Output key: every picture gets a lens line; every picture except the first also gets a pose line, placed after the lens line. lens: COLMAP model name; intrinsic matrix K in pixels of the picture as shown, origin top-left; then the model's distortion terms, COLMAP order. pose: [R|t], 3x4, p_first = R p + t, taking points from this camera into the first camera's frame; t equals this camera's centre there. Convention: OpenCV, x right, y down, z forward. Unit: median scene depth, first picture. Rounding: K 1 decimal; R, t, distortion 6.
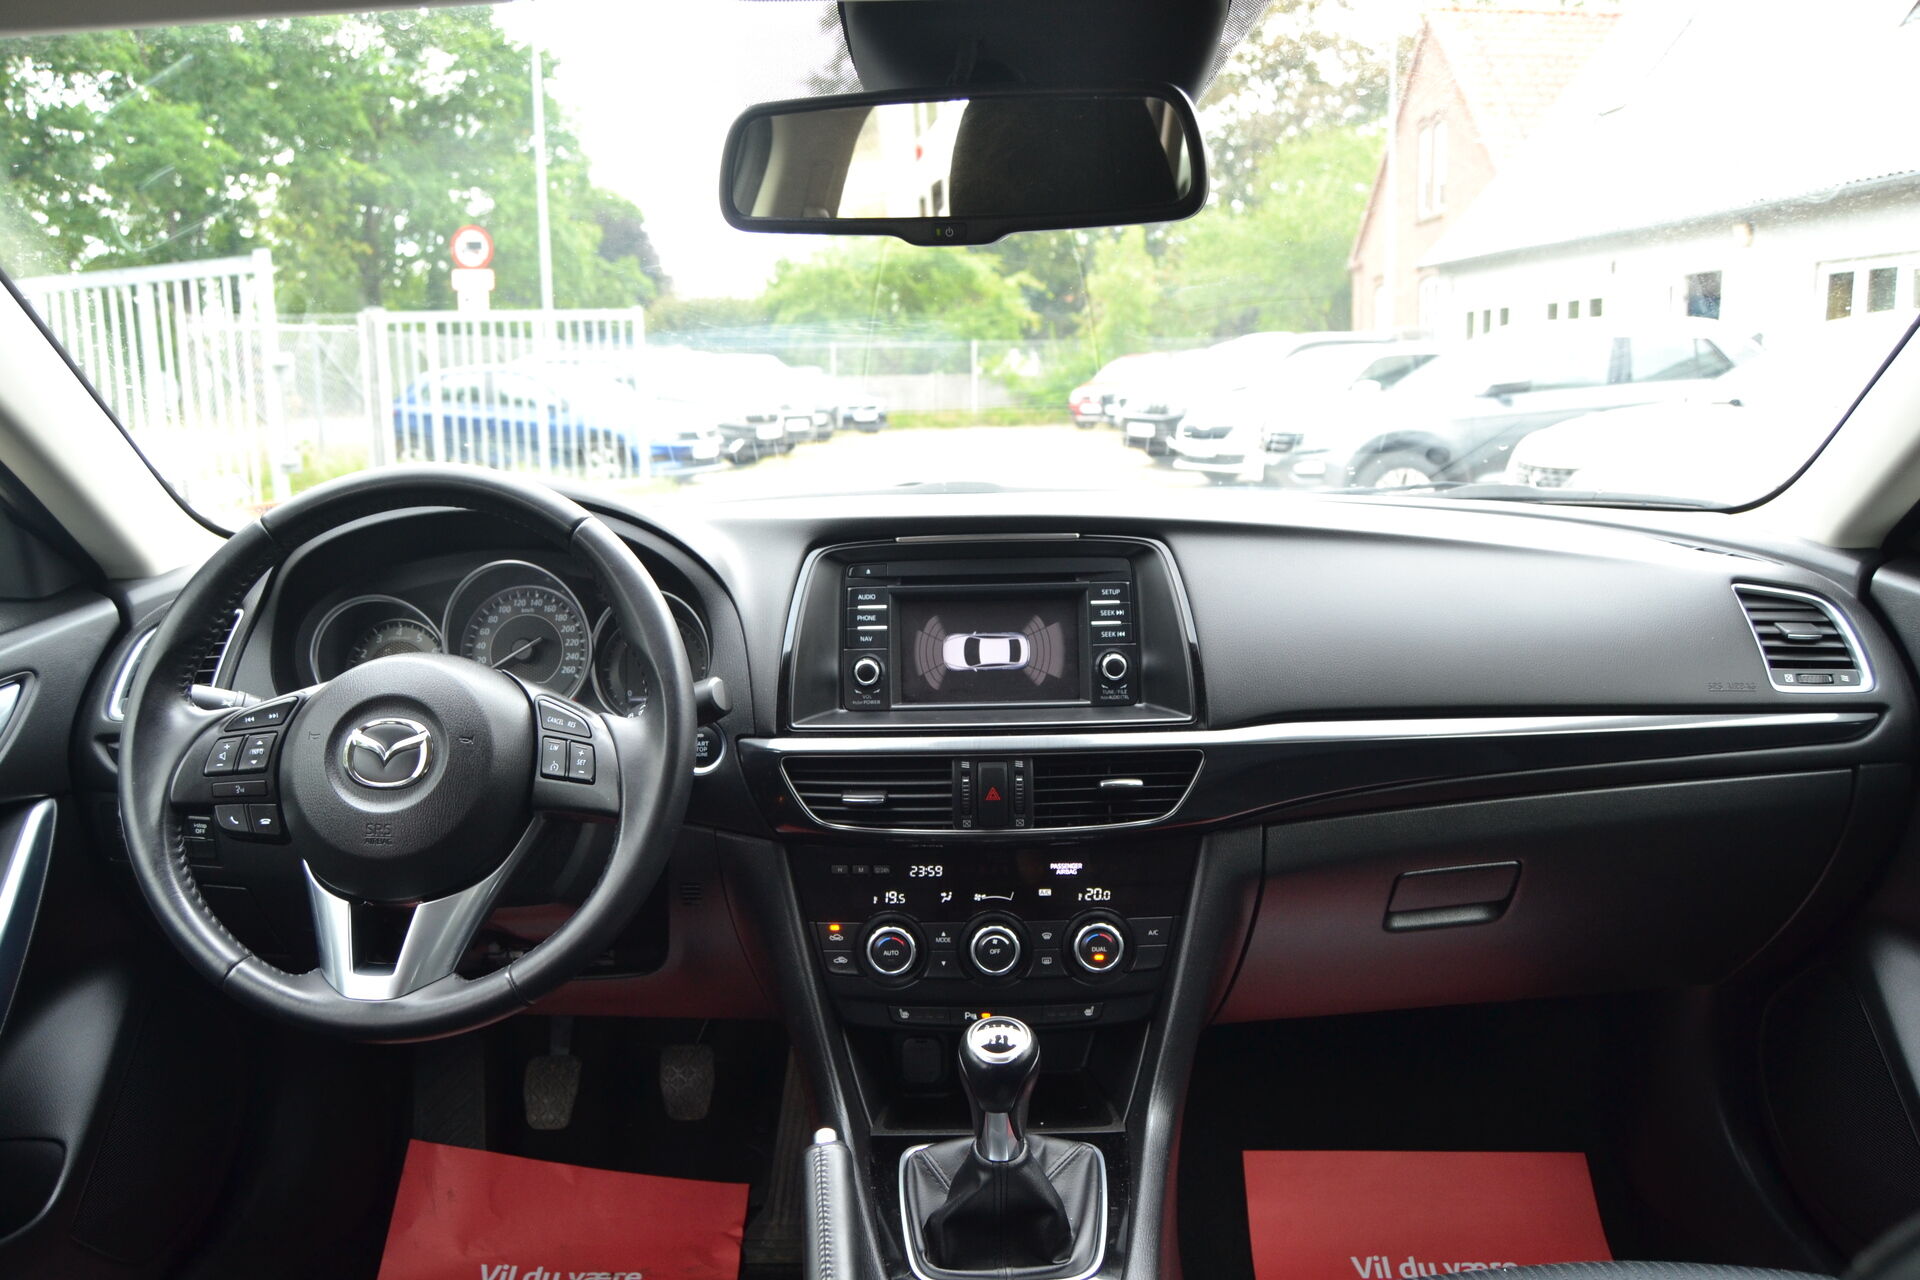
lens RADIAL K [[1517.4, 0, 958.6], [0, 1517.4, 643.8], [0, 0, 1]] dist [-0.100994, 0.051577]
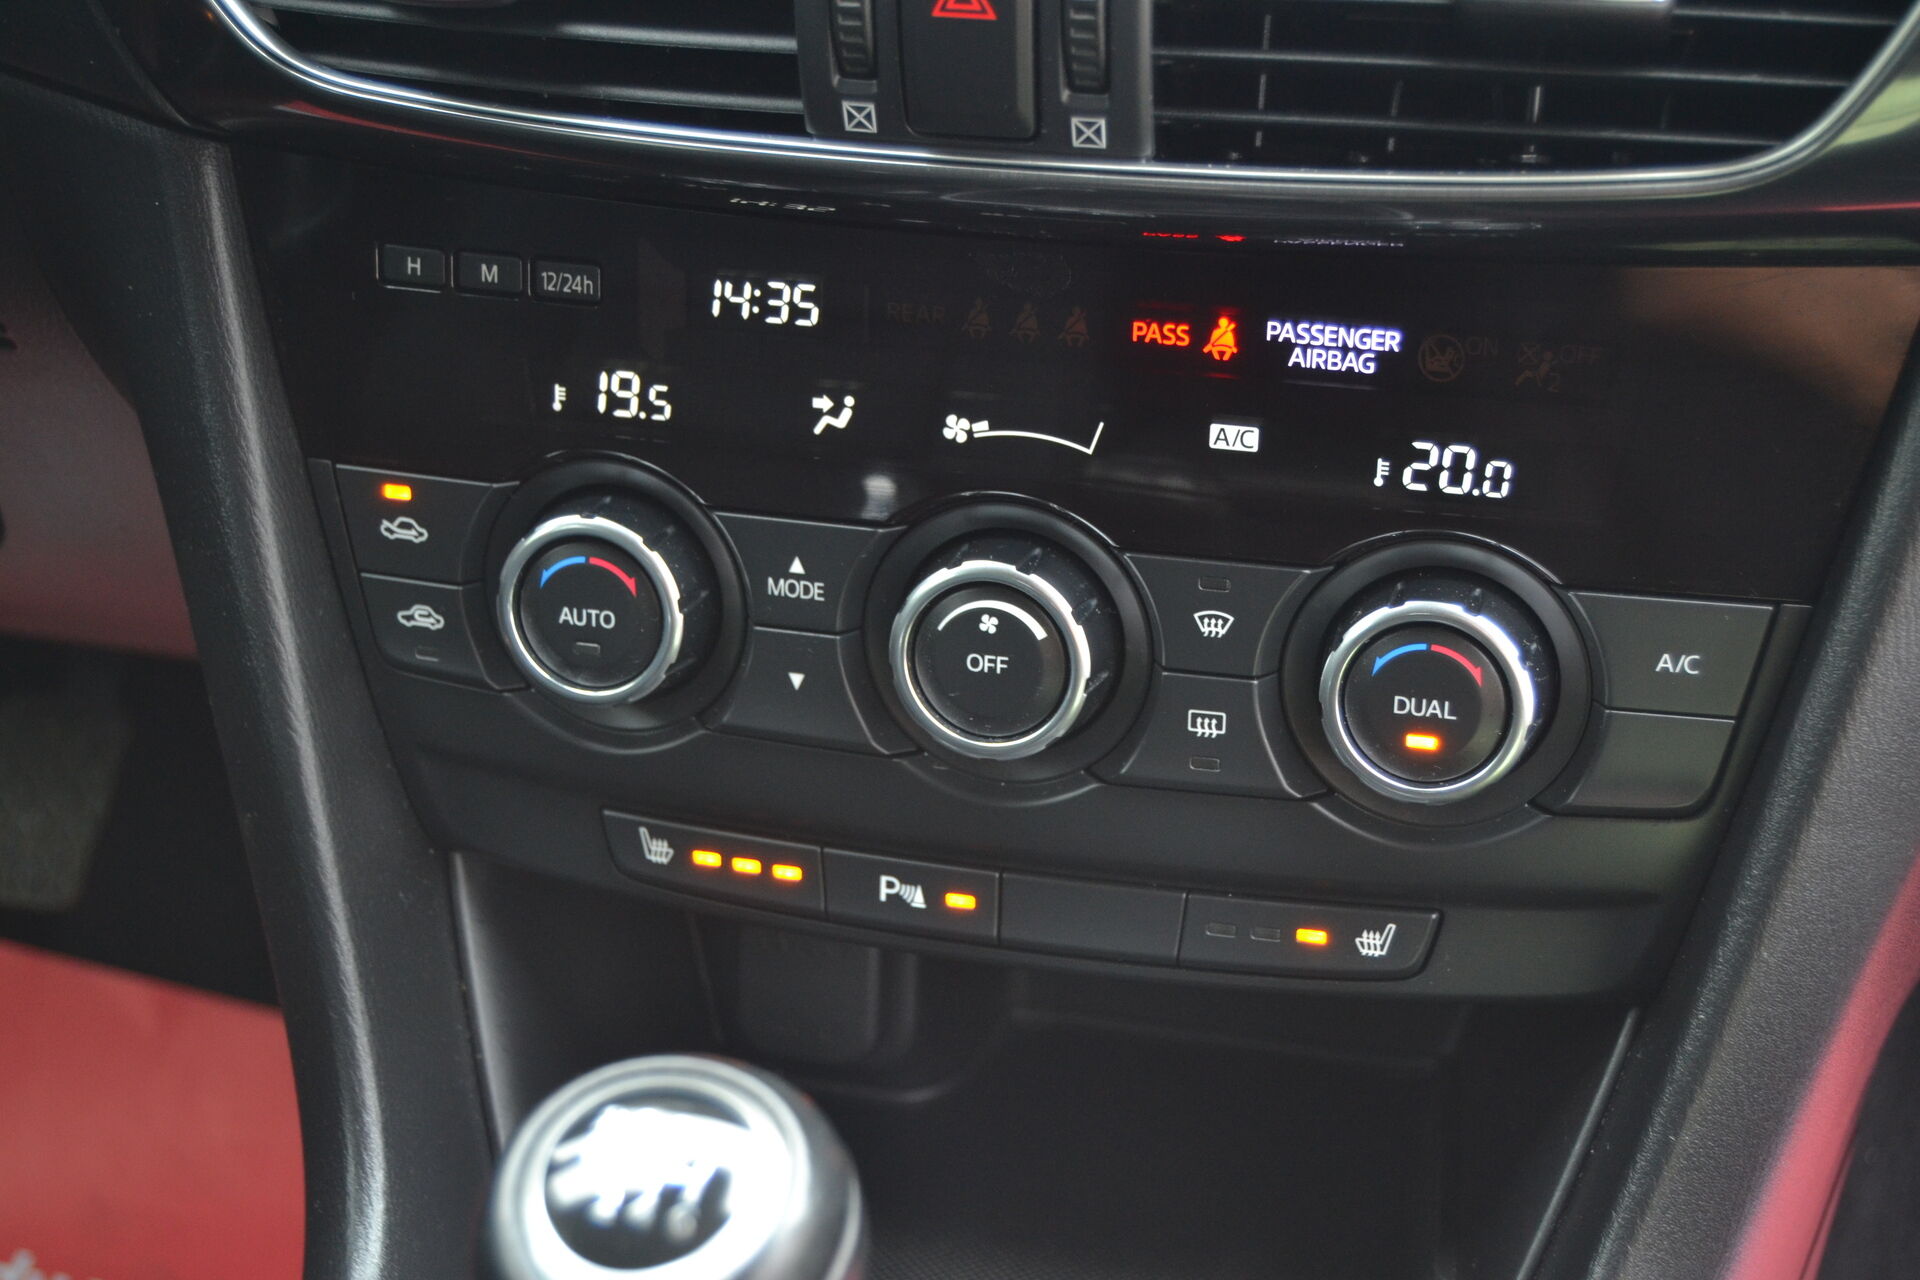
lens RADIAL K [[3102.9, 0, 959.3], [0, 3102.9, 644.6], [0, 0, 1]] dist [-0.022070, -0.014429]
pose [[0.965238, 0.117732, -0.233355, 0.130762], [-0.043407, 0.952614, 0.301068, 0.051625], [0.257742, -0.280473, 0.924610, 0.532043]]
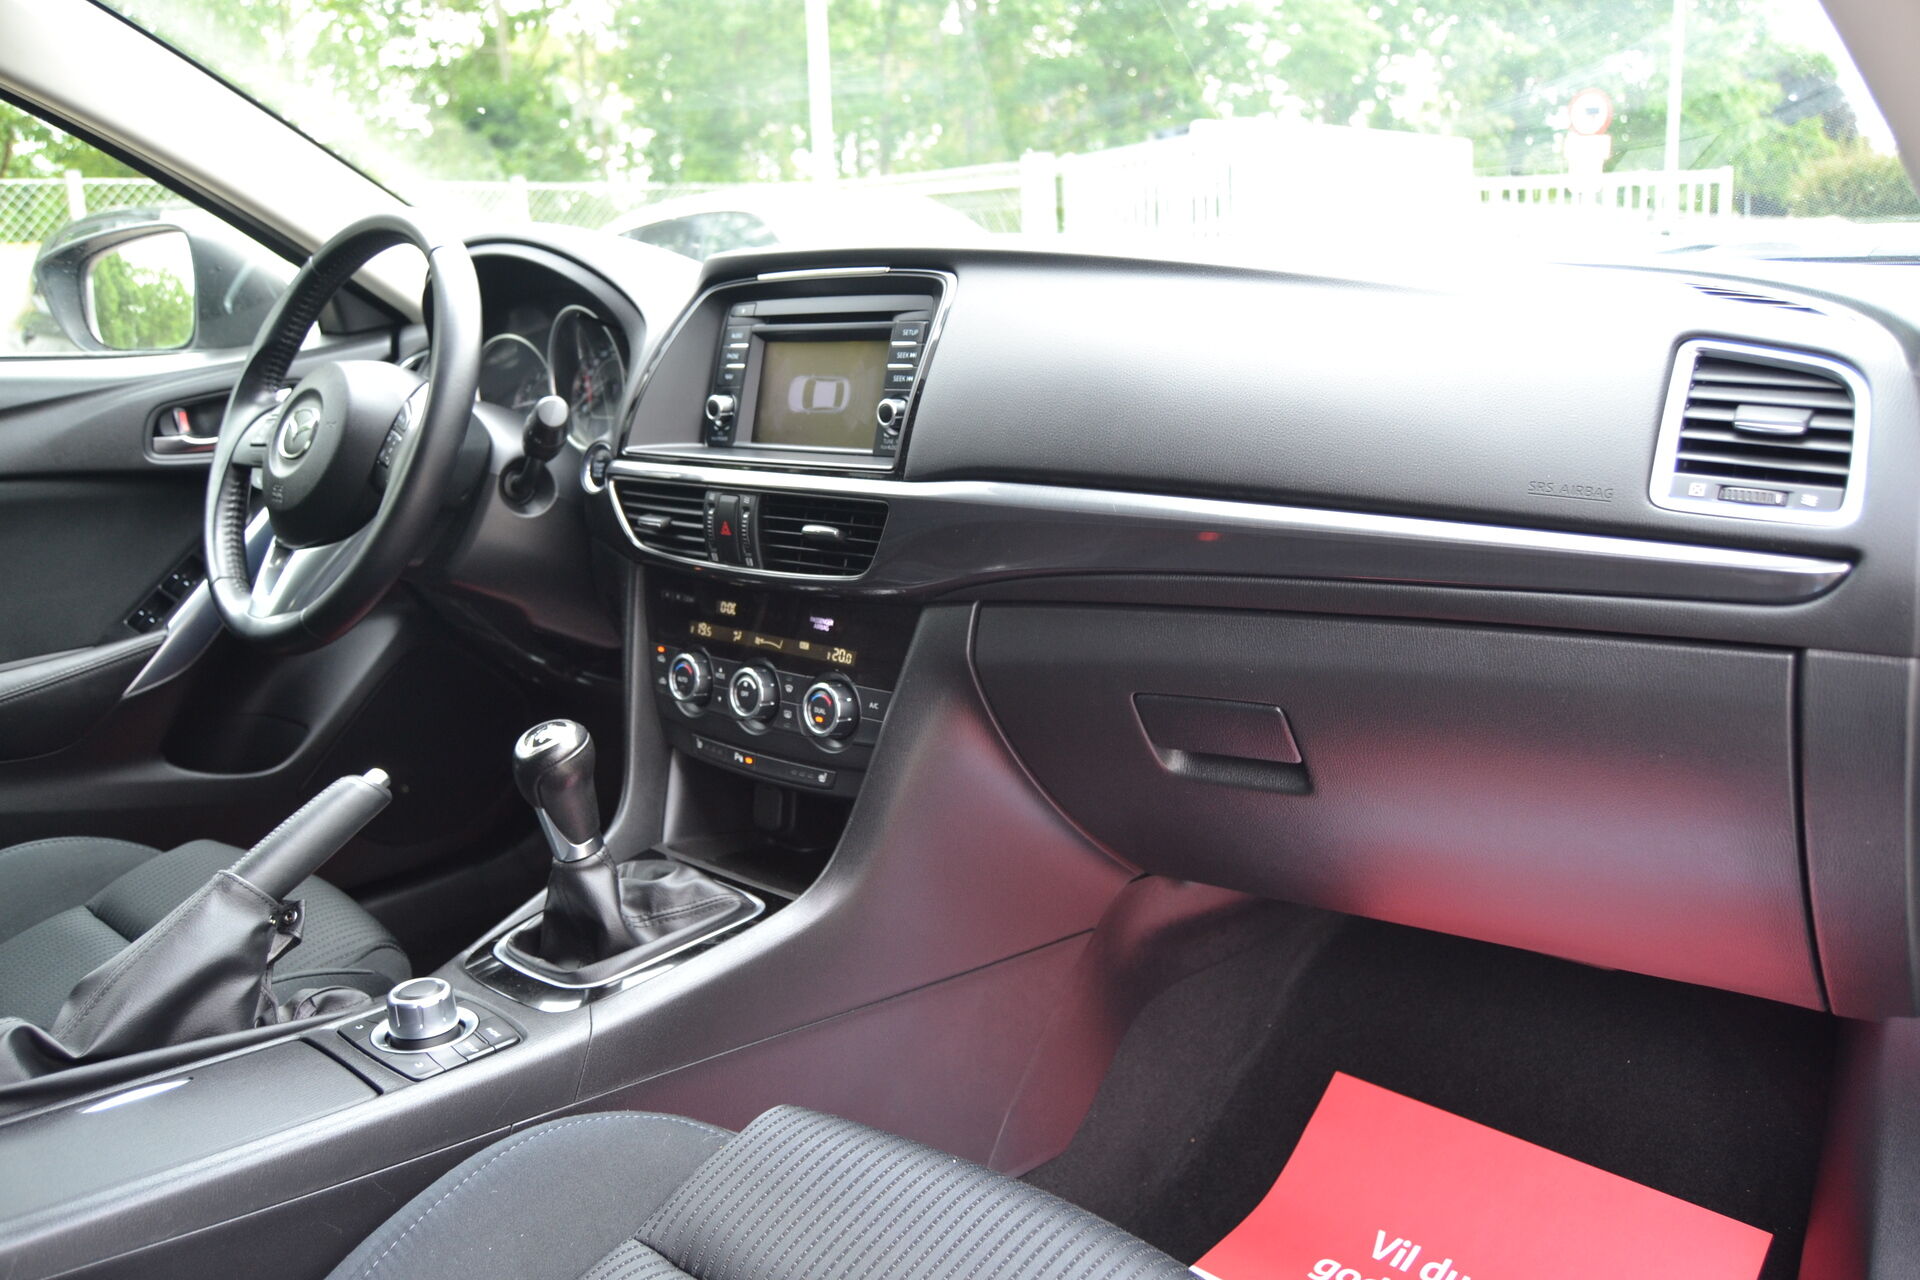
lens RADIAL K [[1517.4, 0, 958.6], [0, 1517.4, 643.8], [0, 0, 1]] dist [-0.100994, 0.051577]
pose [[0.748622, 0.145021, -0.646943, 0.742332], [-0.094067, 0.989146, 0.112879, 0.045825], [0.656291, -0.023648, 0.754138, 0.340427]]
